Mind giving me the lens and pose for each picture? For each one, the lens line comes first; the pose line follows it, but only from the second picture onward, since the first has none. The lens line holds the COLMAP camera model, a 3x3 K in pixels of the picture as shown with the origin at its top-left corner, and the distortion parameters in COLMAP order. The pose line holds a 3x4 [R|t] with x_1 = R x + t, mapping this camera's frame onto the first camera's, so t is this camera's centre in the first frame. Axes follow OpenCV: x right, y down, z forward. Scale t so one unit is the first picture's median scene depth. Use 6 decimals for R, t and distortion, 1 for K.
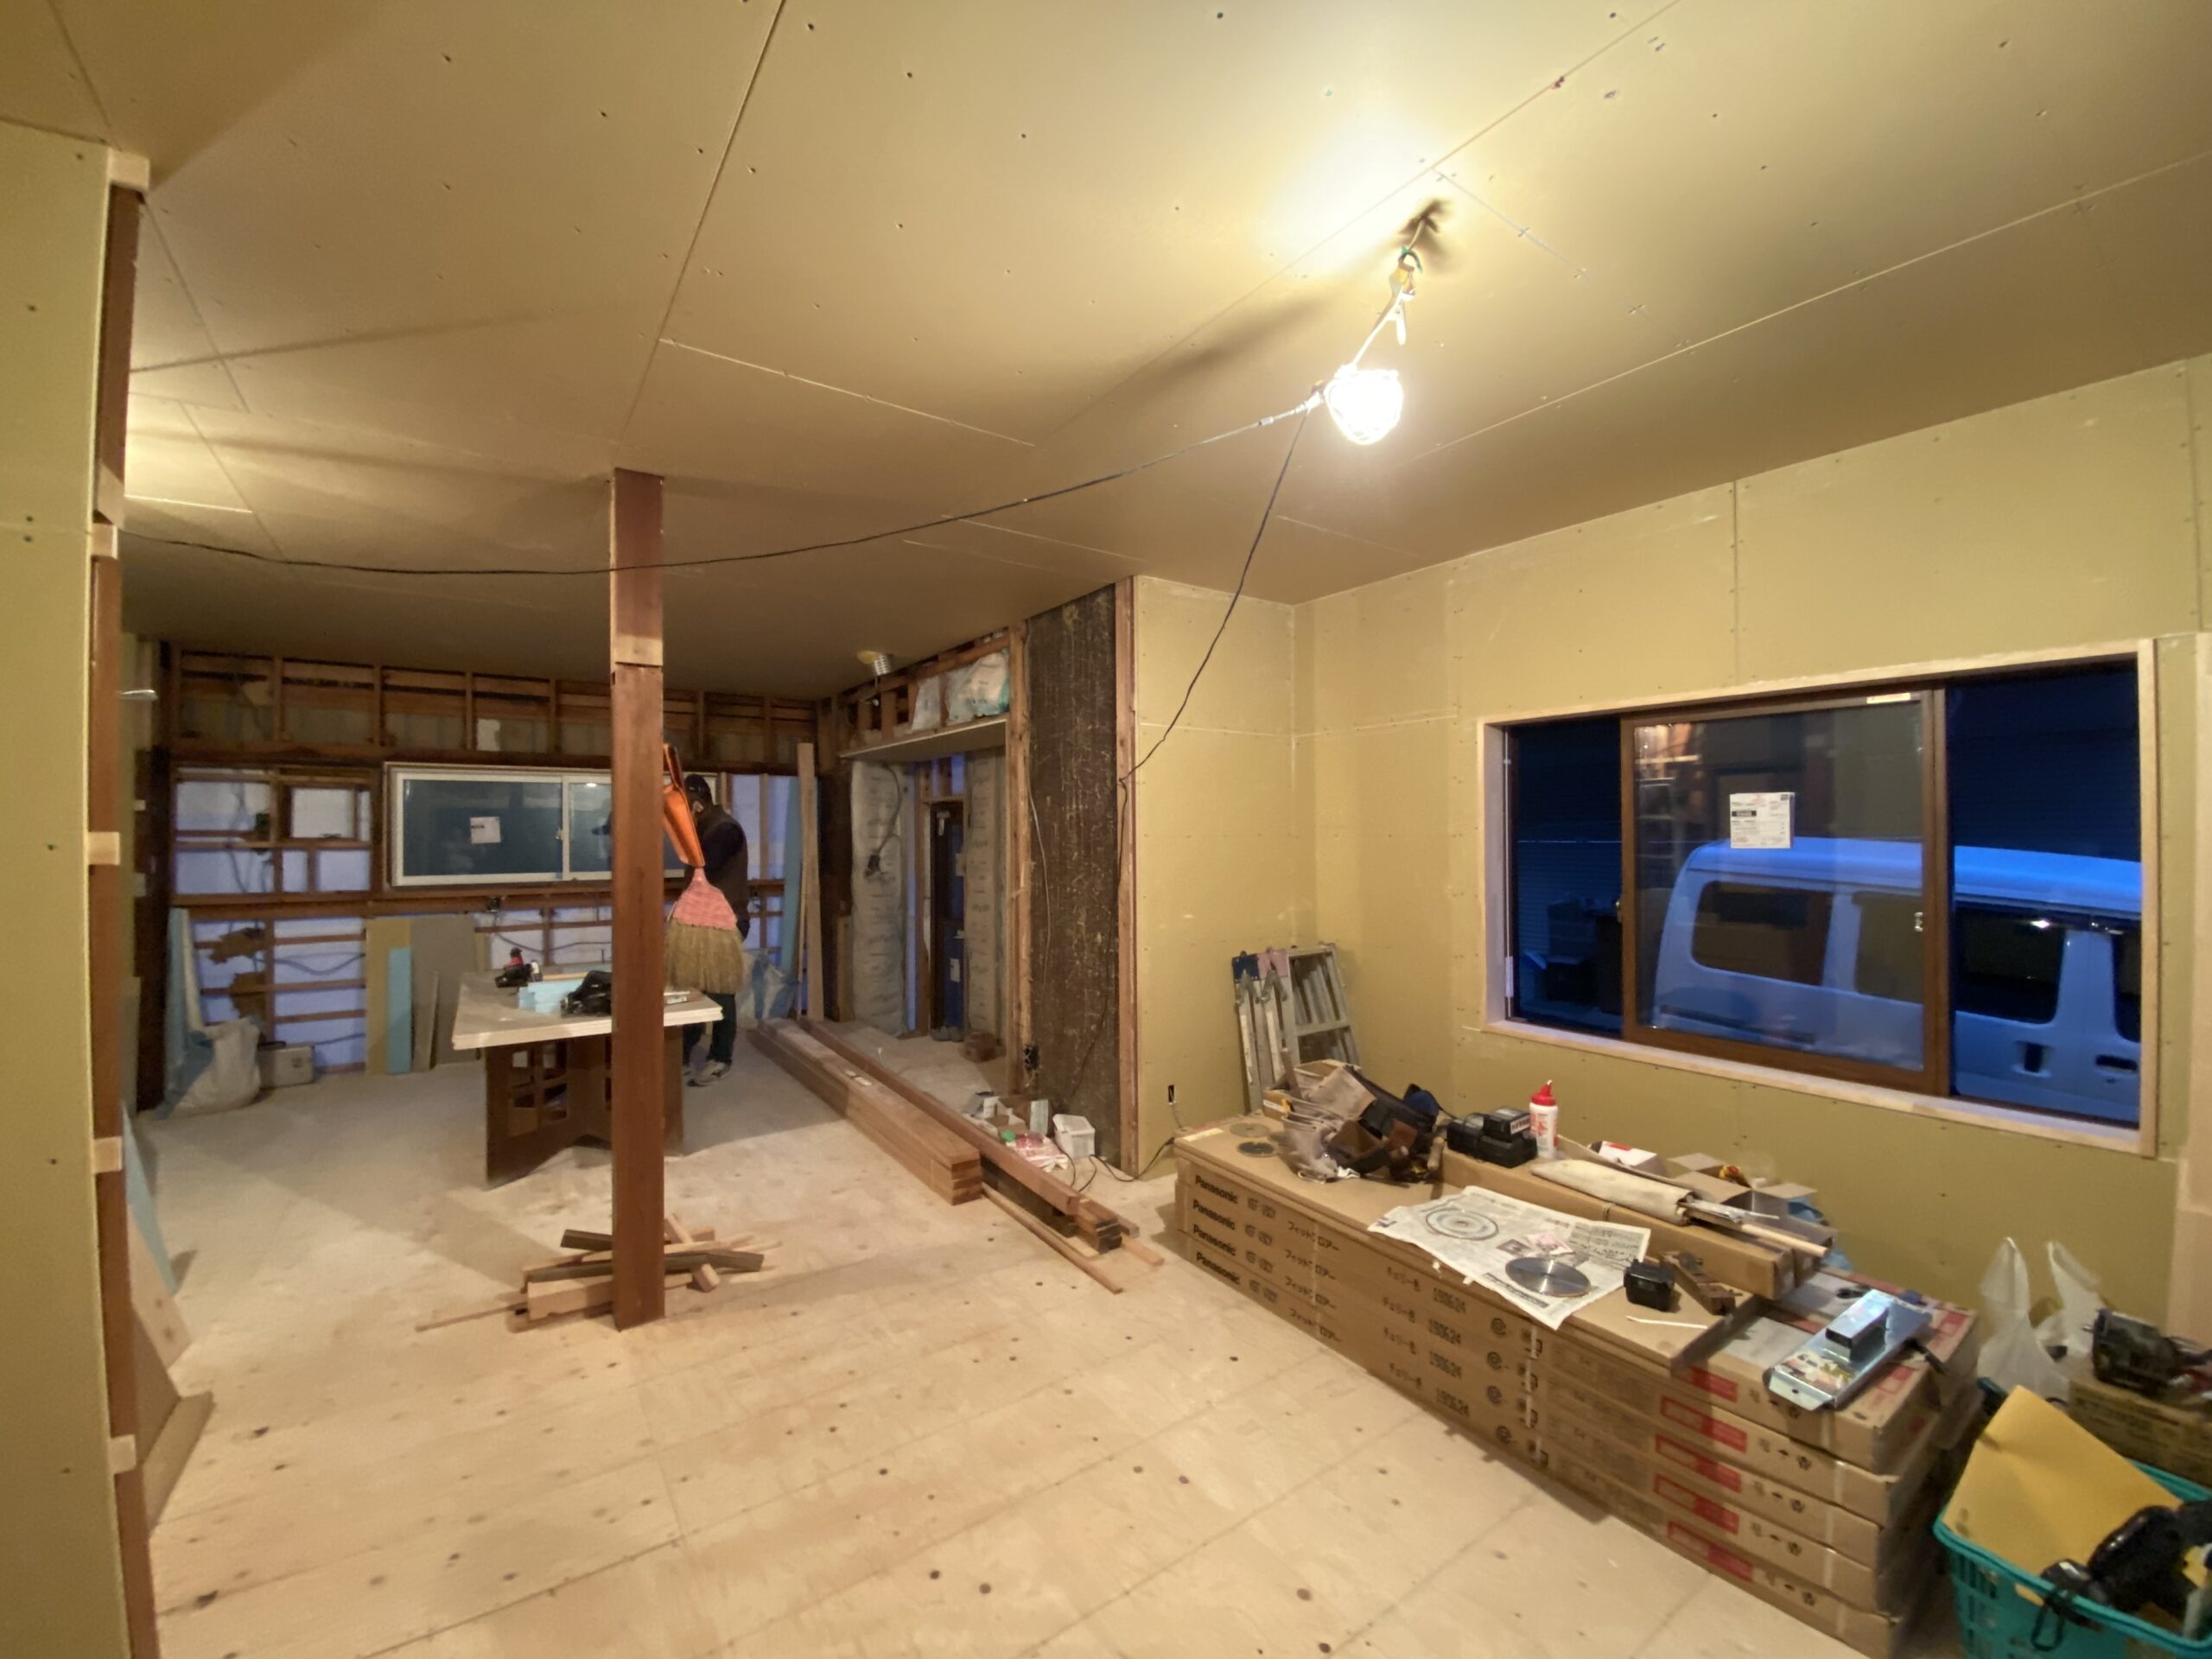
lens RADIAL K [[888.8, 0, 1106.0], [0, 888.8, 829.5], [0, 0, 1]] dist [0.027286, -0.022696]
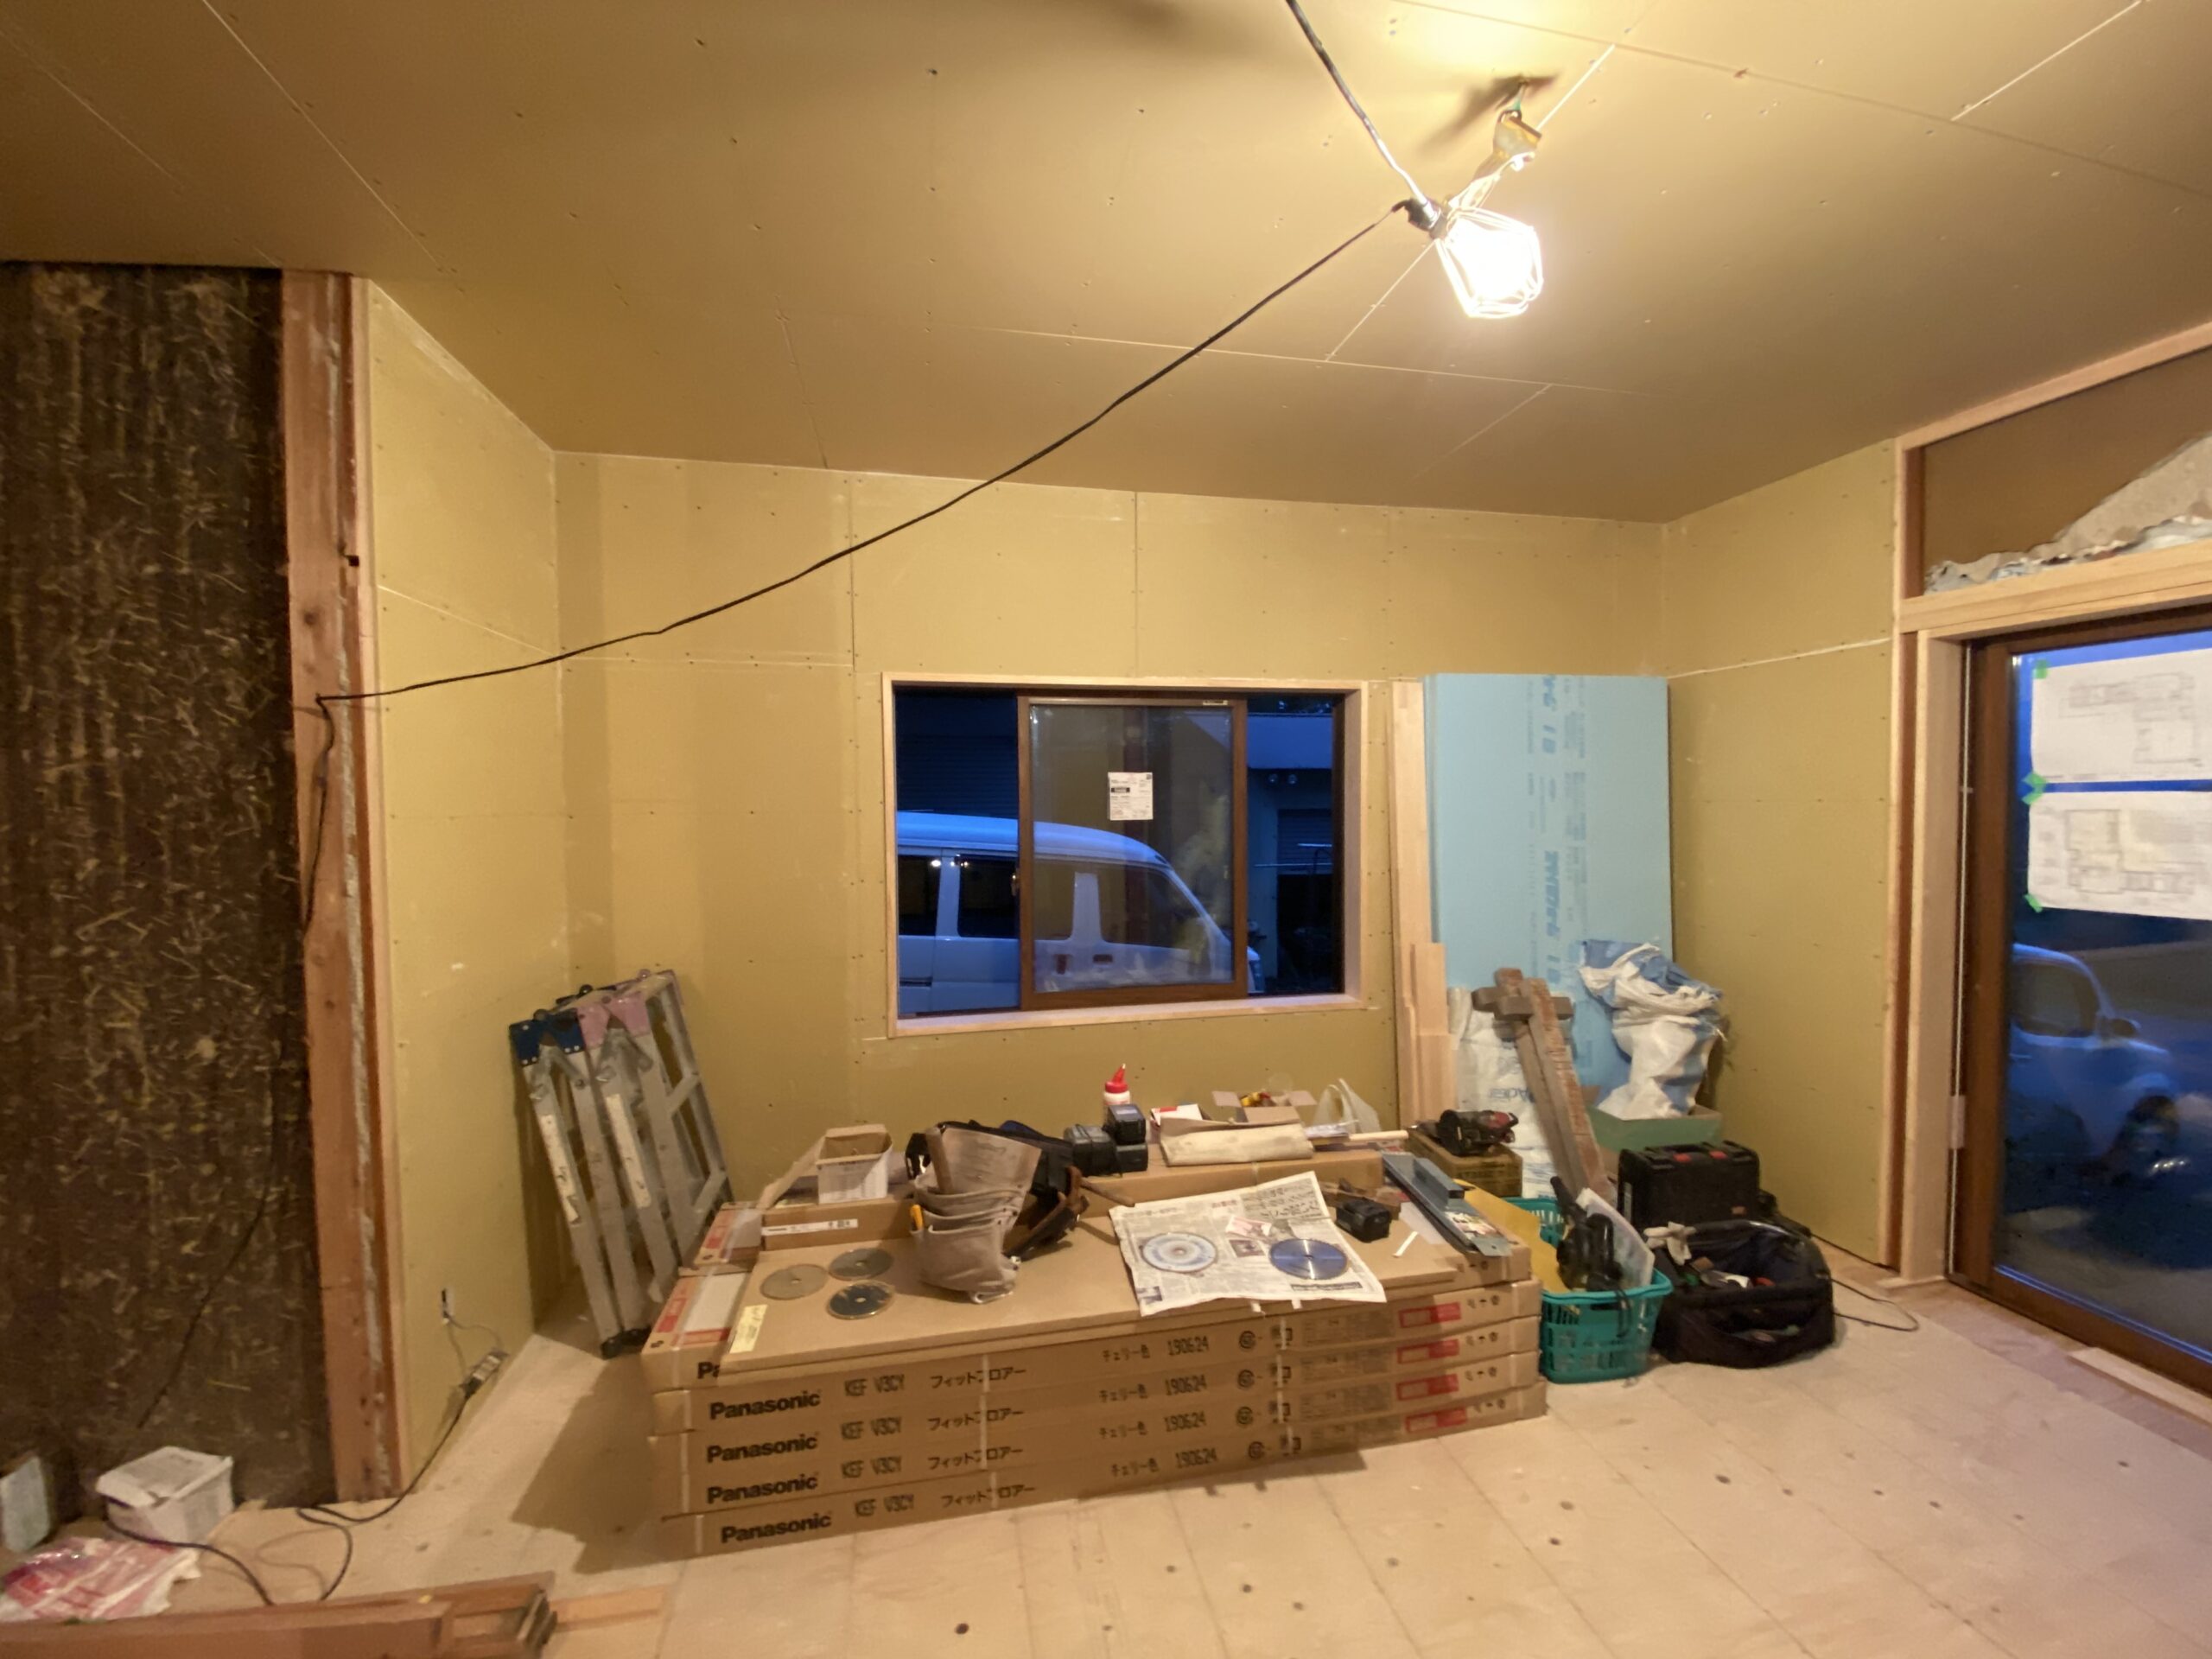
lens RADIAL K [[888.8, 0, 1106.0], [0, 888.8, 829.5], [0, 0, 1]] dist [0.027286, -0.022696]
pose [[0.398868, -0.028670, 0.916560, -0.349620], [0.002337, 0.999540, 0.030248, -0.001108], [-0.917005, -0.009923, 0.398751, 0.592445]]
